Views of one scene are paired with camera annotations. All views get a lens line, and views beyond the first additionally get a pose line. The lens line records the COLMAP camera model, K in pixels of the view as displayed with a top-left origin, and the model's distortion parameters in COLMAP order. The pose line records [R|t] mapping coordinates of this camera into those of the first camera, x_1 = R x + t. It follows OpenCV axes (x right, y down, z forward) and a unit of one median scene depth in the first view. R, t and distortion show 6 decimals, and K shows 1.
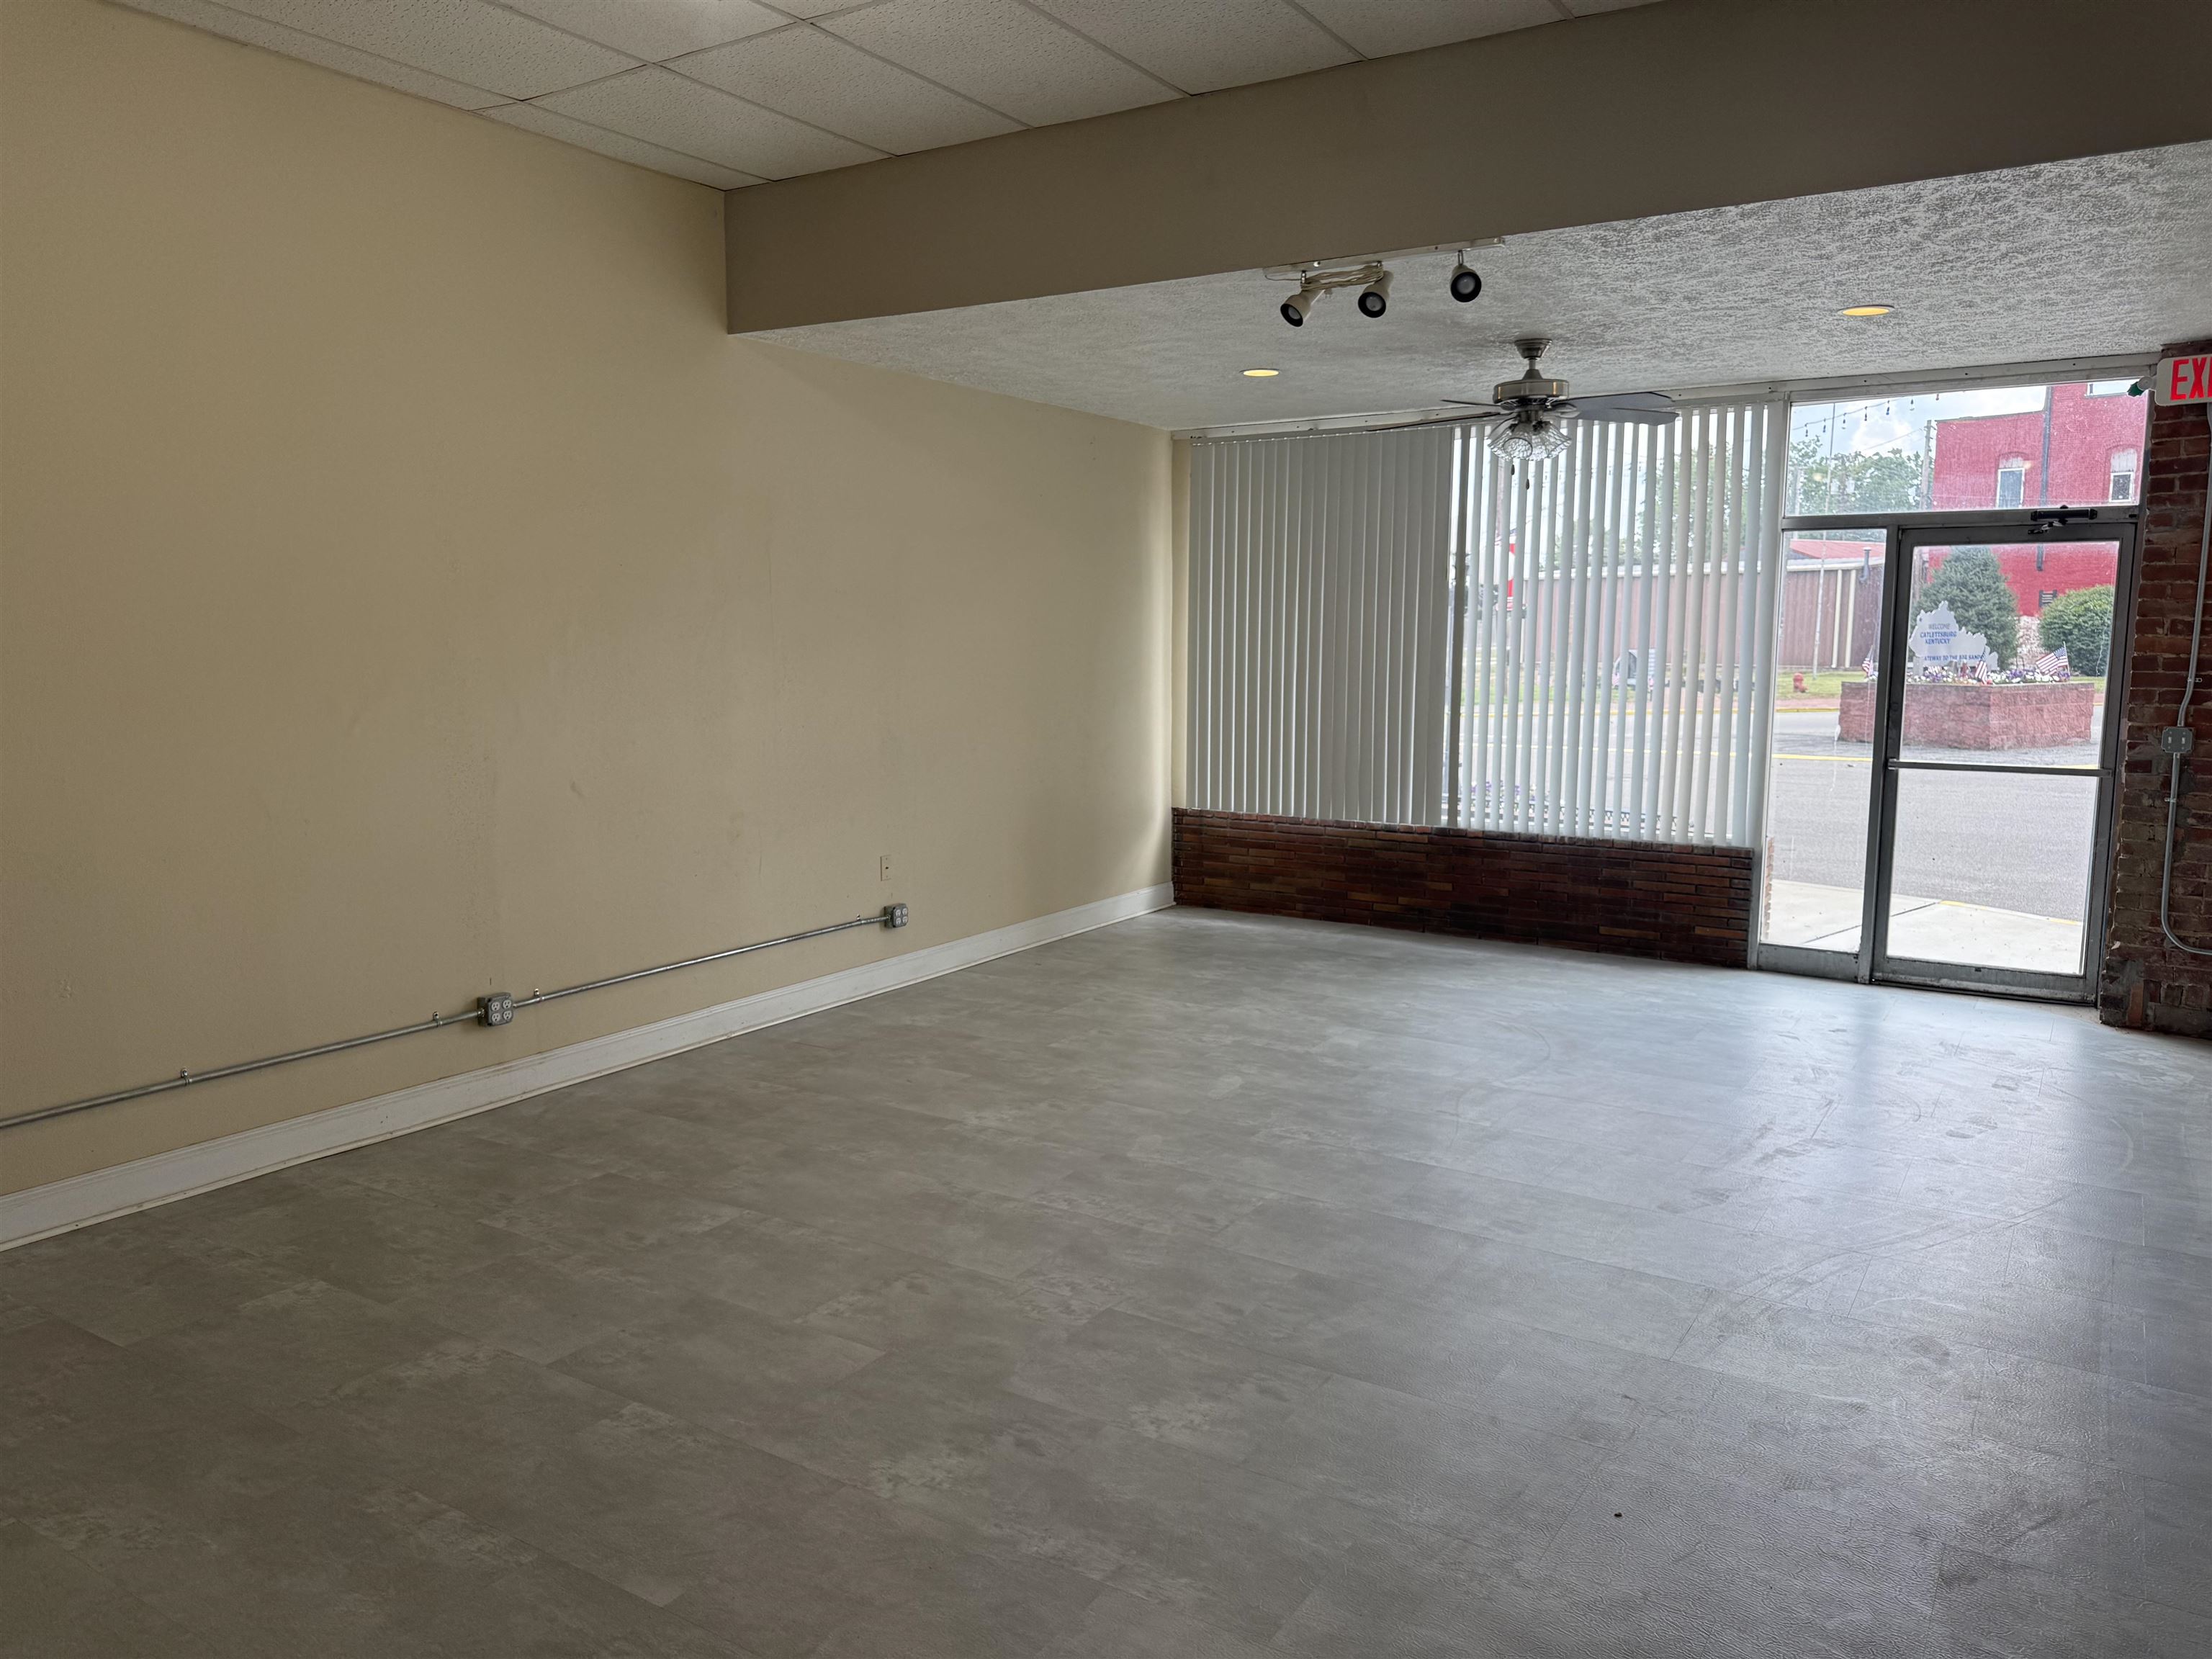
lens RADIAL K [[1557.8, 0, 1114.6], [0, 1557.8, 822.5], [0, 0, 1]] dist [0.120503, -0.182917]
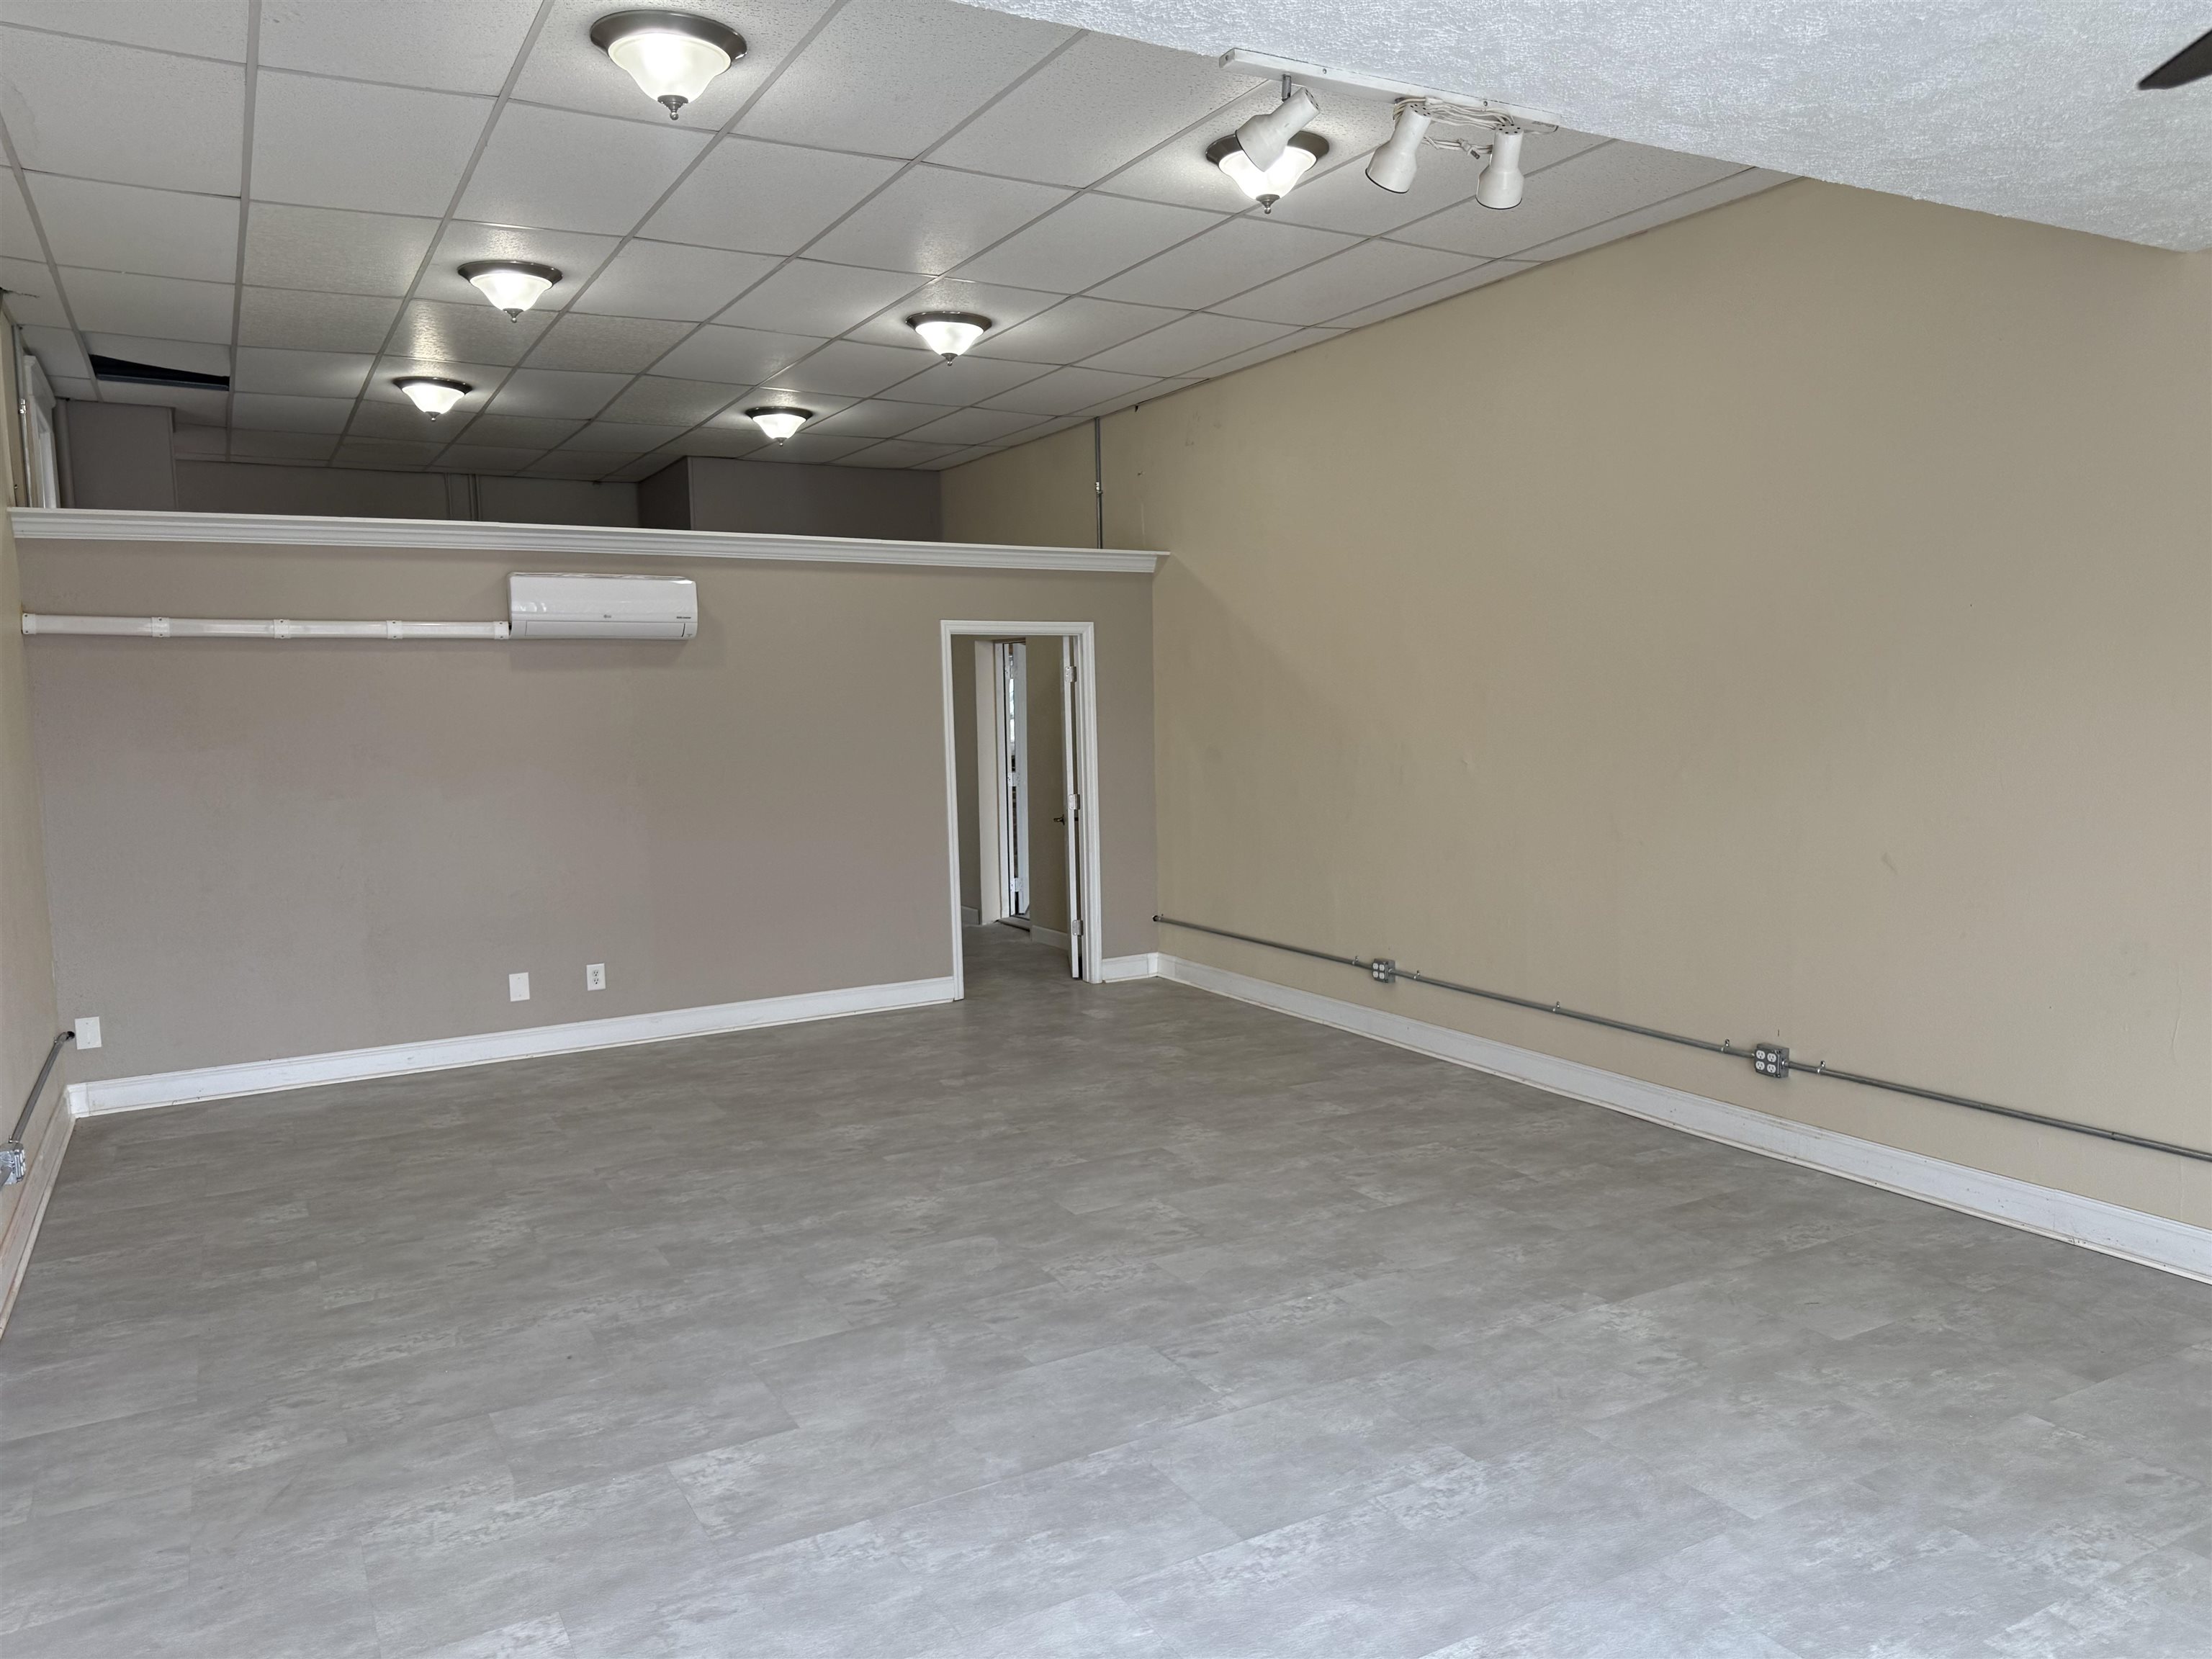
lens RADIAL K [[1557.8, 0, 1114.6], [0, 1557.8, 822.5], [0, 0, 1]] dist [0.120503, -0.182917]
pose [[-0.473847, 0.080548, -0.876916, 0.781188], [-0.089762, 0.986203, 0.139090, -0.154373], [0.876020, 0.144621, -0.460079, 1.228299]]
